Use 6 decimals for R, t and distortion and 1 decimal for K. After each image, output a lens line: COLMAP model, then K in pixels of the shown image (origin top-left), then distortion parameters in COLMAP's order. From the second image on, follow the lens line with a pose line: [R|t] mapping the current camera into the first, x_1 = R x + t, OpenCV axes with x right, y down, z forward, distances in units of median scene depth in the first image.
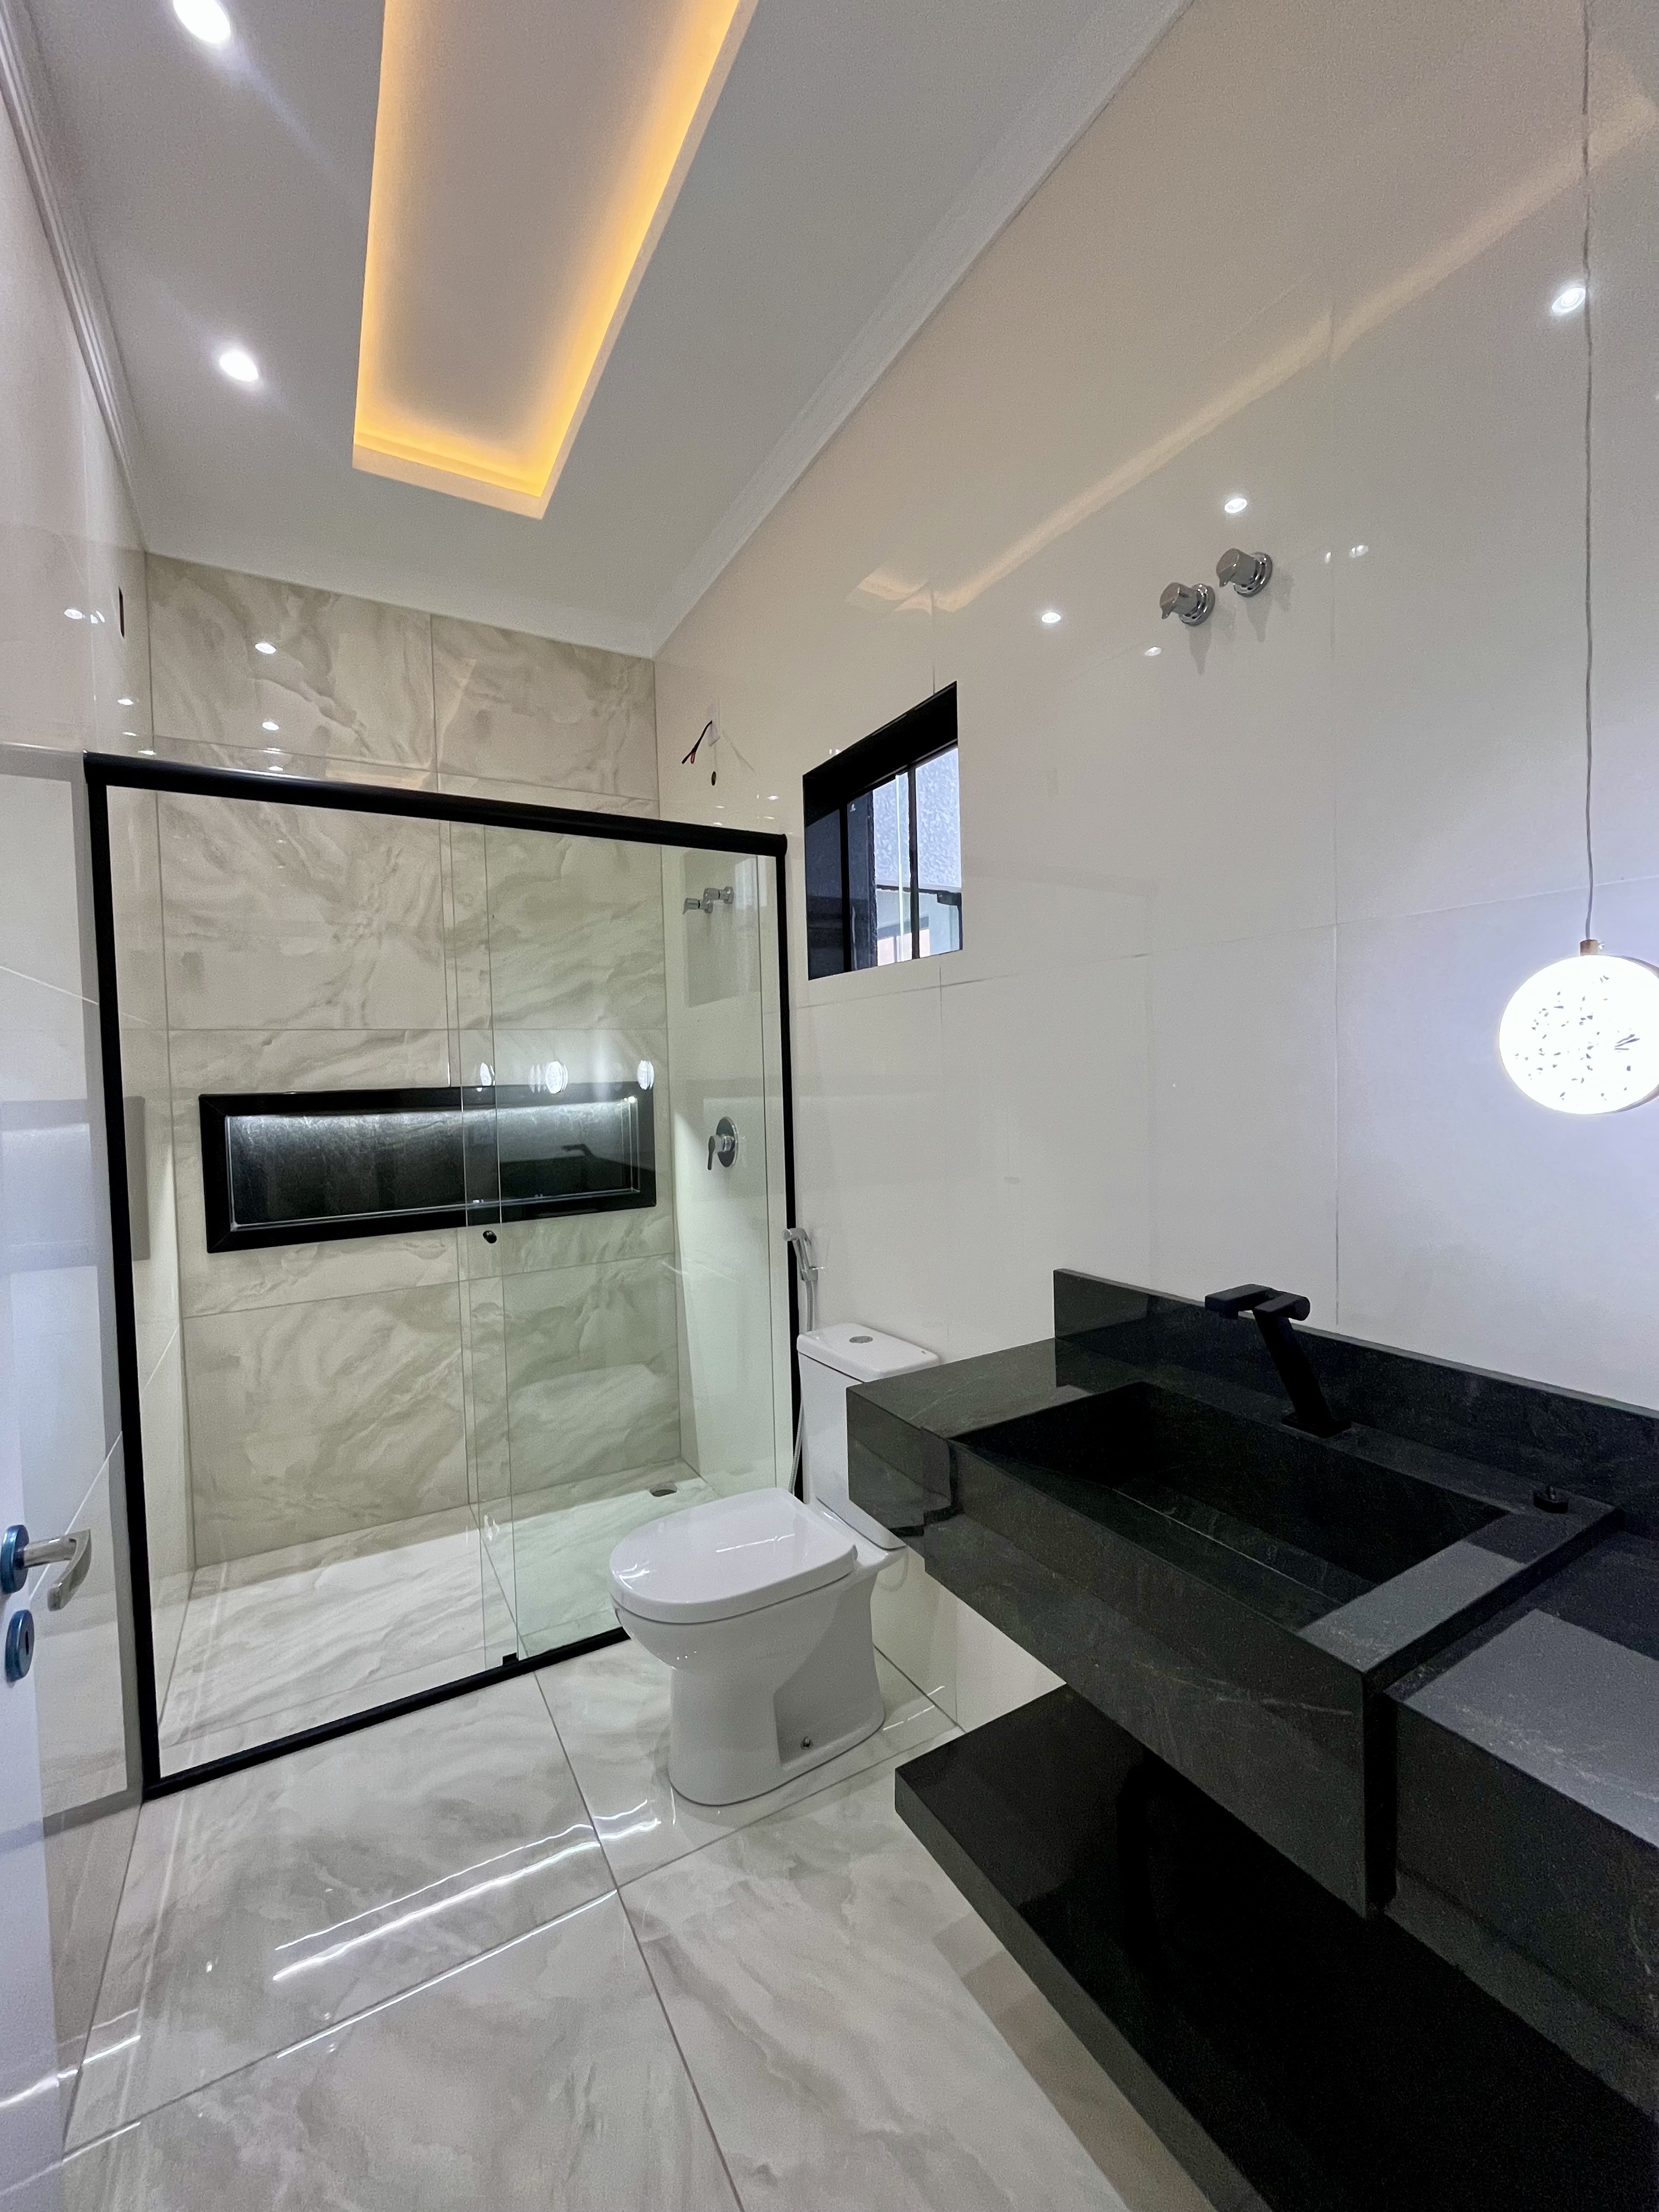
lens RADIAL K [[897.0, 0, 833.4], [0, 897.0, 1103.6], [0, 0, 1]] dist [-0.001037, -0.000237]
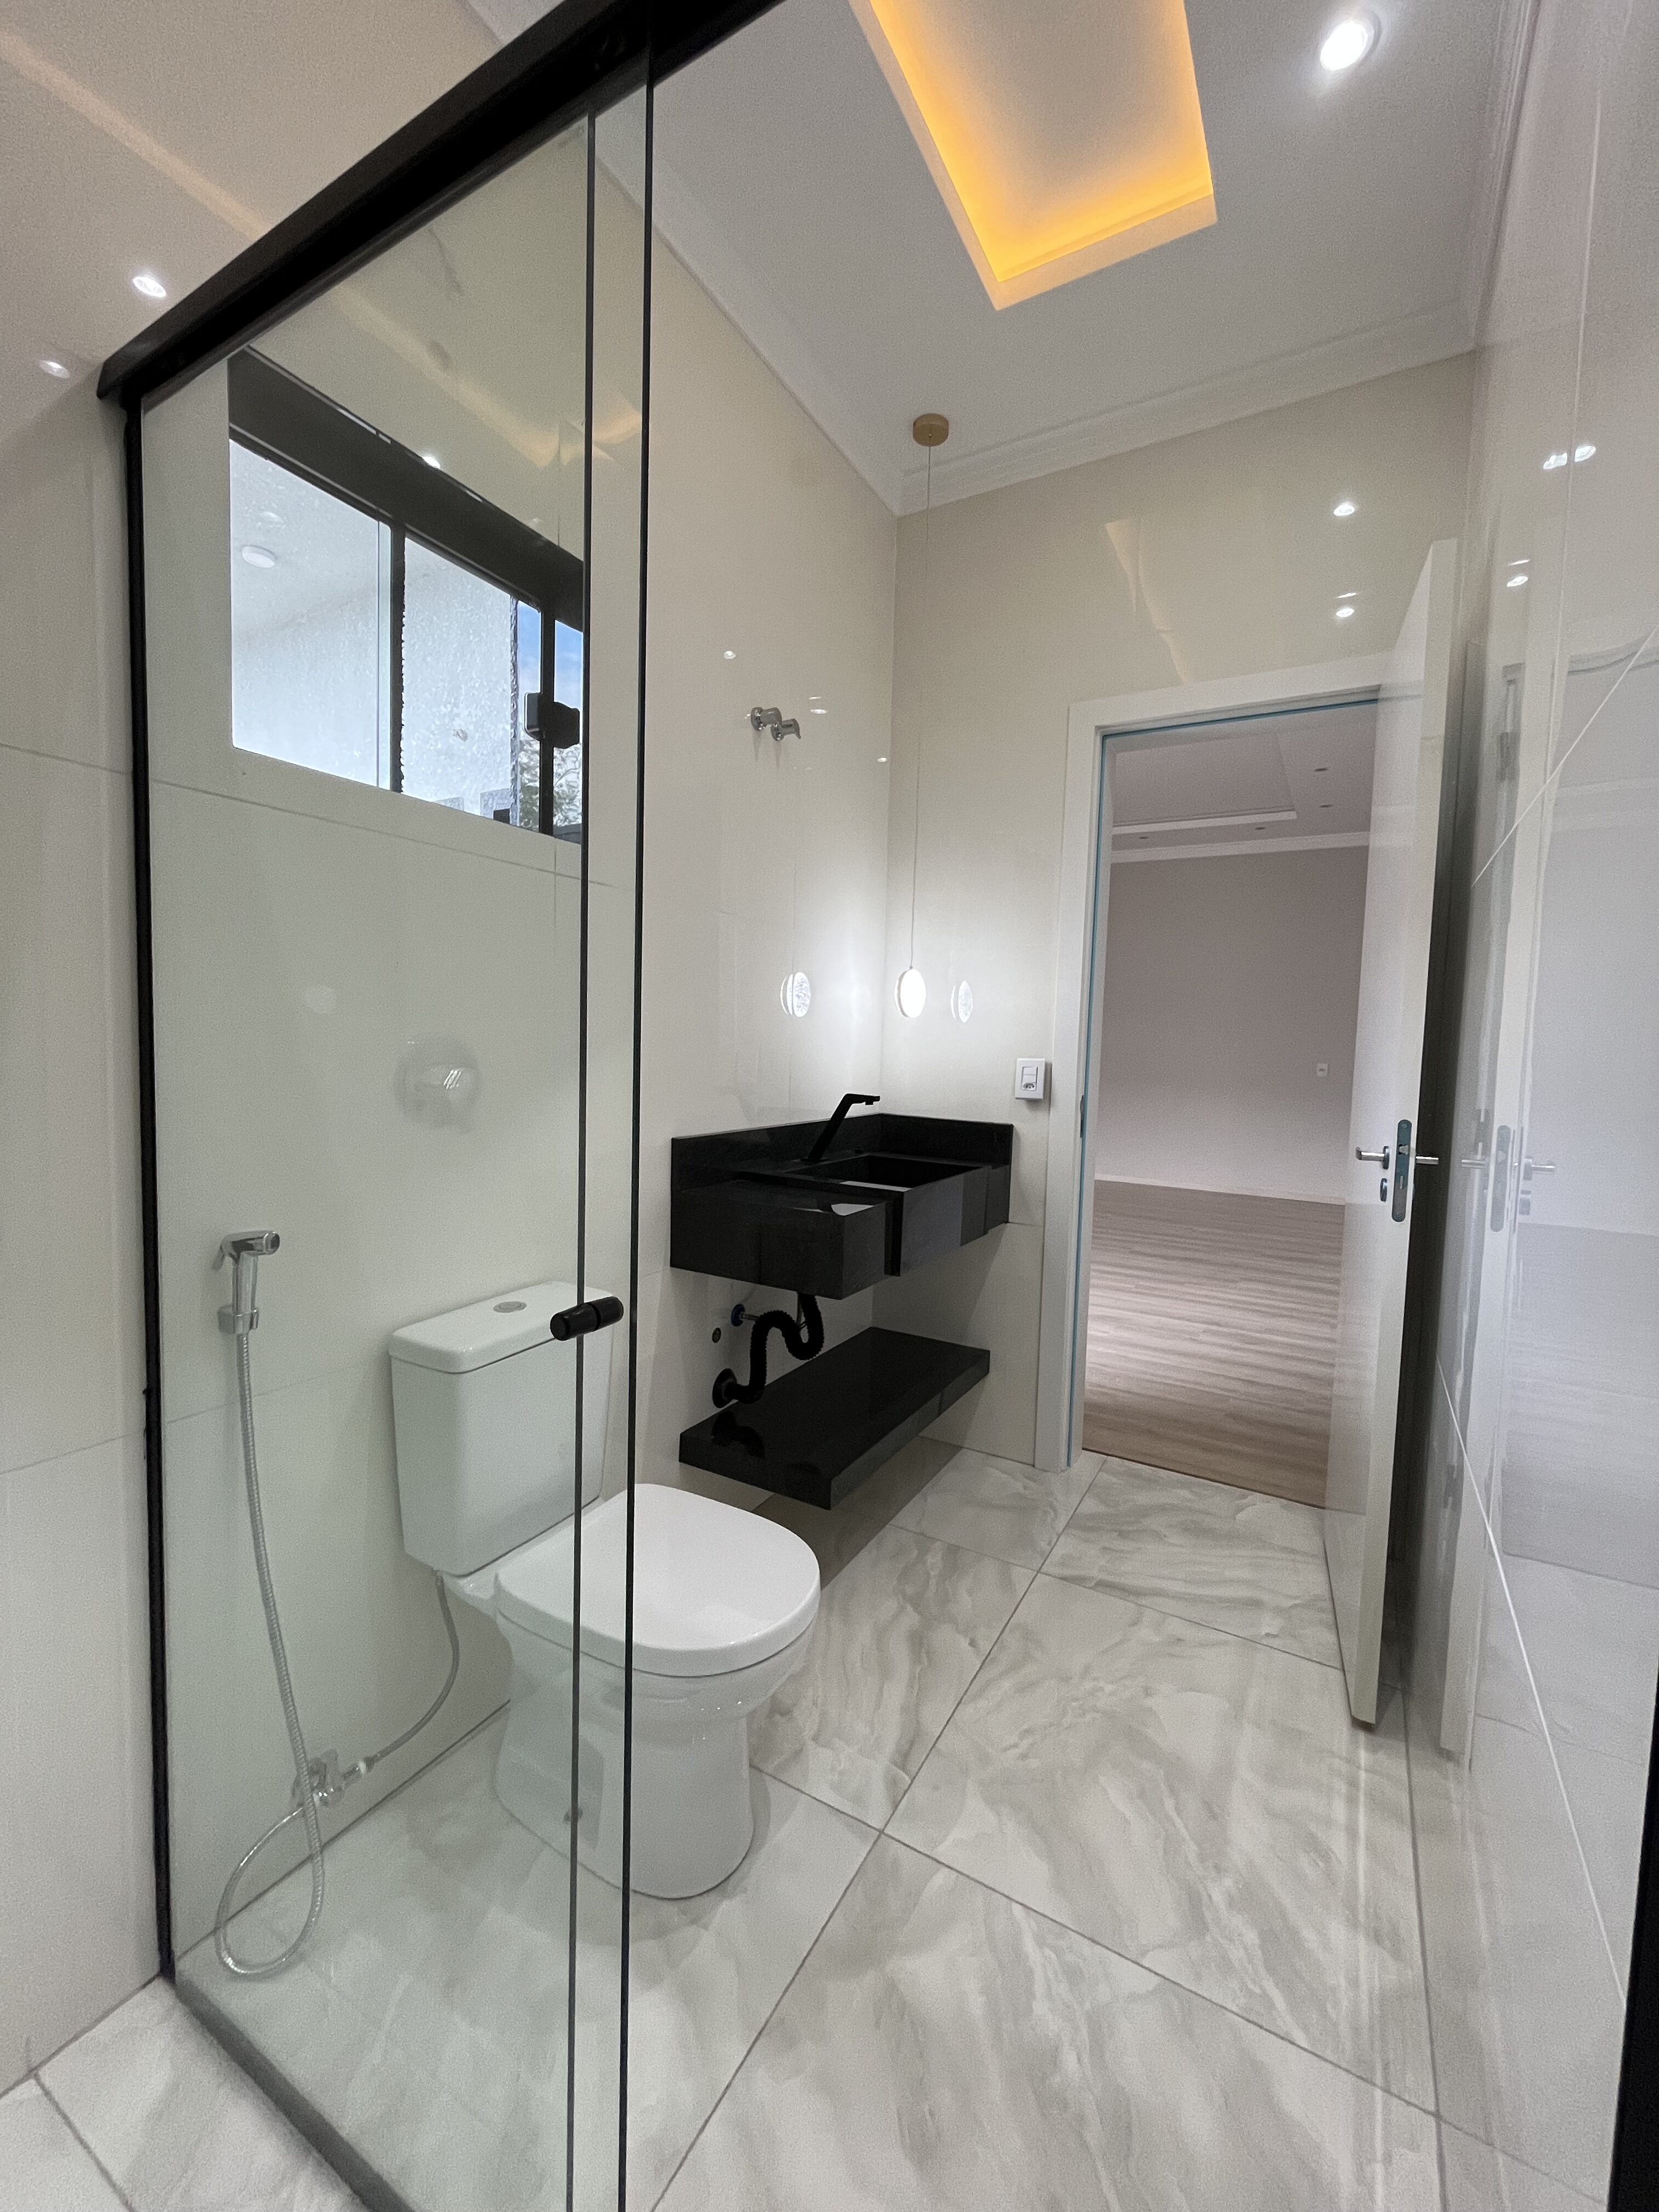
lens RADIAL K [[897.0, 0, 832.1], [0, 897.0, 1105.5], [0, 0, 1]] dist [-0.001037, -0.000237]
pose [[-0.495684, -0.045463, 0.867312, -1.120589], [0.014286, 0.998067, 0.060482, 0.073702], [-0.868385, 0.042370, -0.494076, 1.668383]]
